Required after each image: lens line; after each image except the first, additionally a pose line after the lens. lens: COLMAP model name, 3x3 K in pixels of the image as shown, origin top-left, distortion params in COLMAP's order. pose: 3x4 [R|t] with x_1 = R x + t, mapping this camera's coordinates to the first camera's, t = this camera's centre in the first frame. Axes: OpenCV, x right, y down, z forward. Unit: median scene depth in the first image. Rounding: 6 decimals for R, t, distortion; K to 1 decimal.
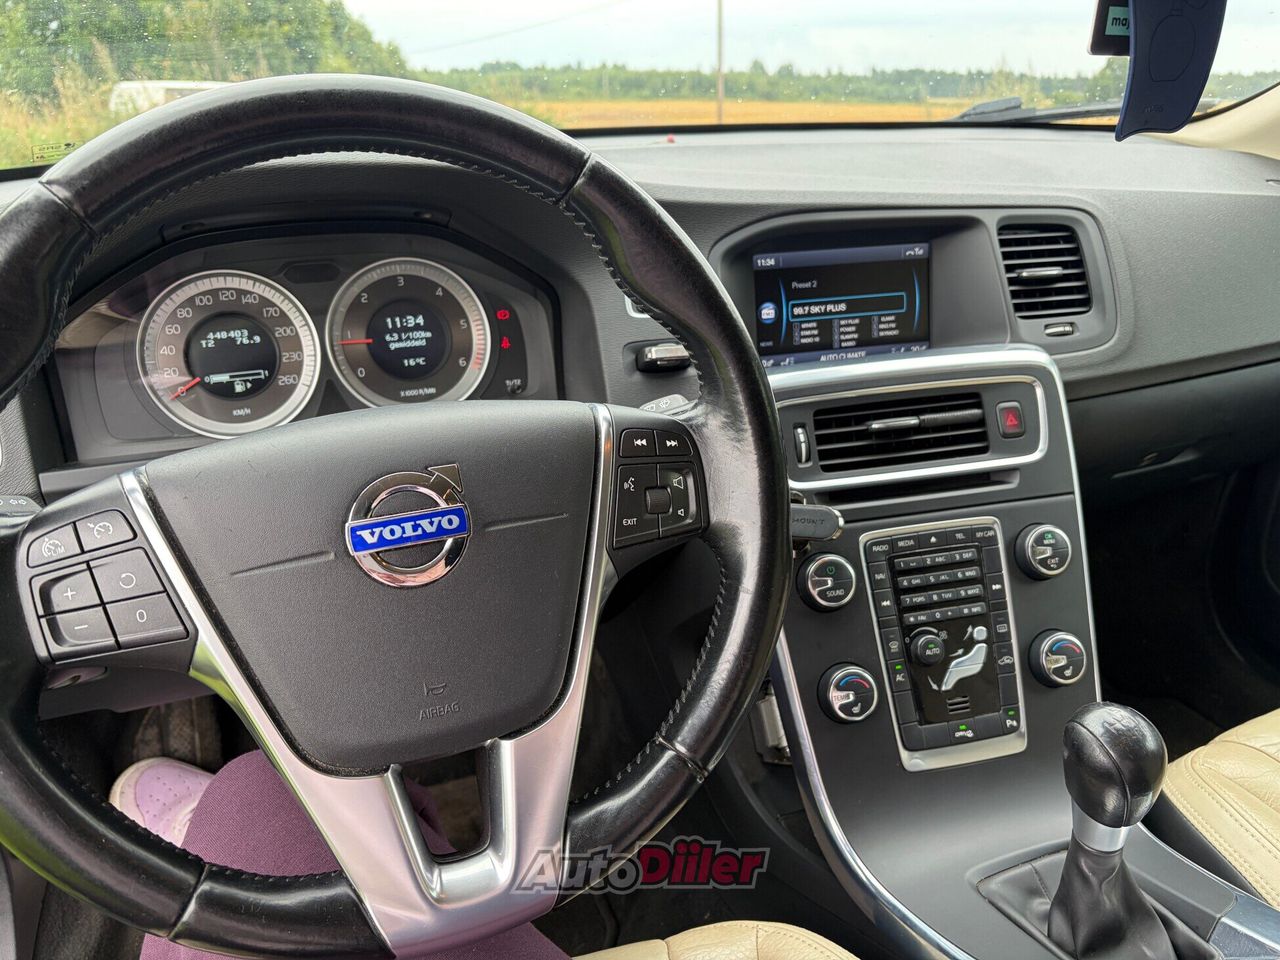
lens RADIAL K [[971.7, 0, 643.4], [0, 971.7, 481.1], [0, 0, 1]] dist [0.007924, -0.009101]
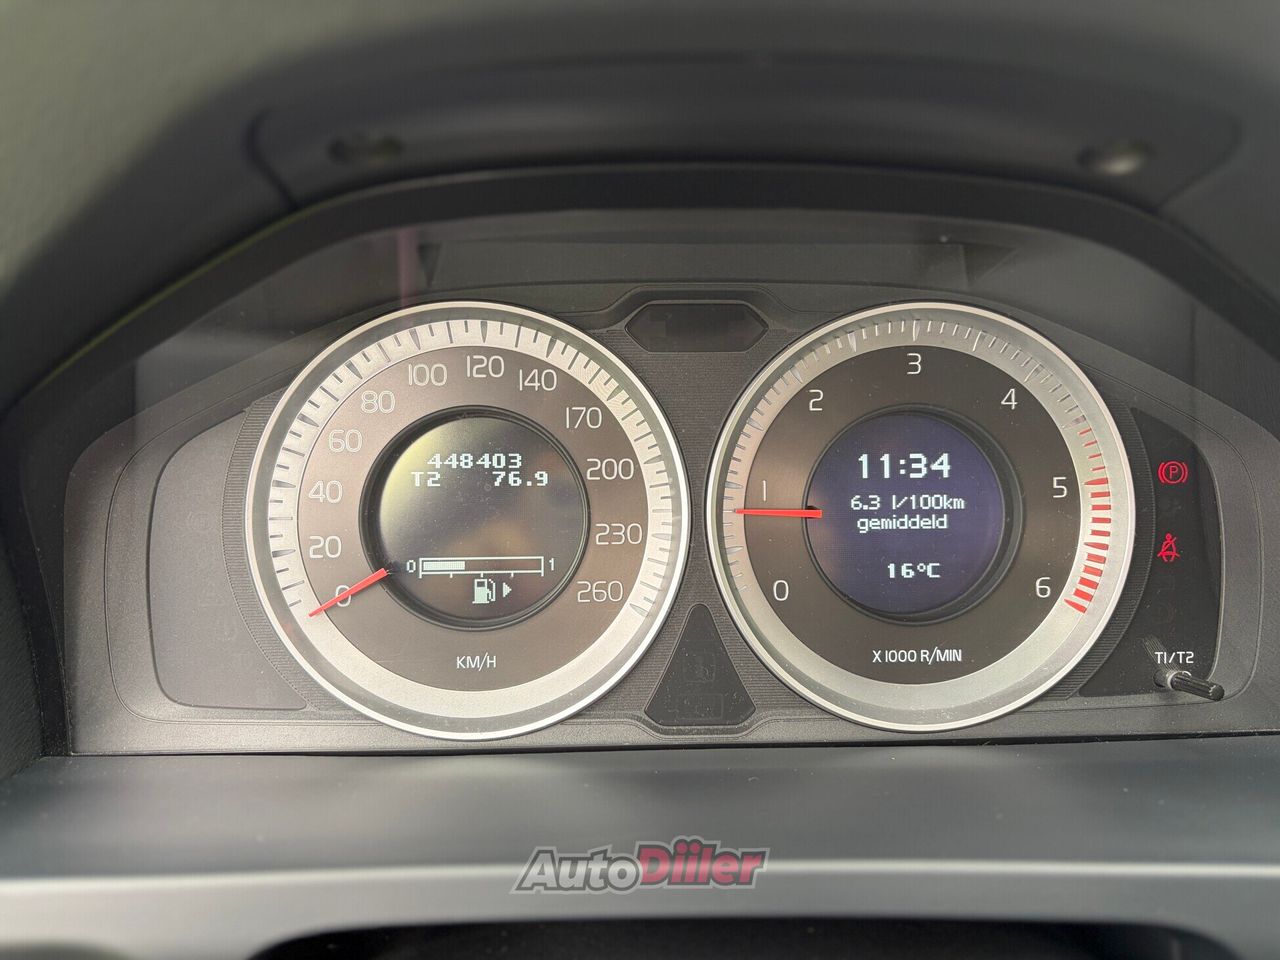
lens RADIAL K [[971.7, 0, 635.8], [0, 971.7, 478.8], [0, 0, 1]] dist [0.007924, -0.009101]
pose [[0.940320, 0.125861, -0.316160, -0.234328], [-0.141642, 0.989540, -0.027341, -0.140079], [0.309412, 0.070491, 0.948312, 0.632490]]
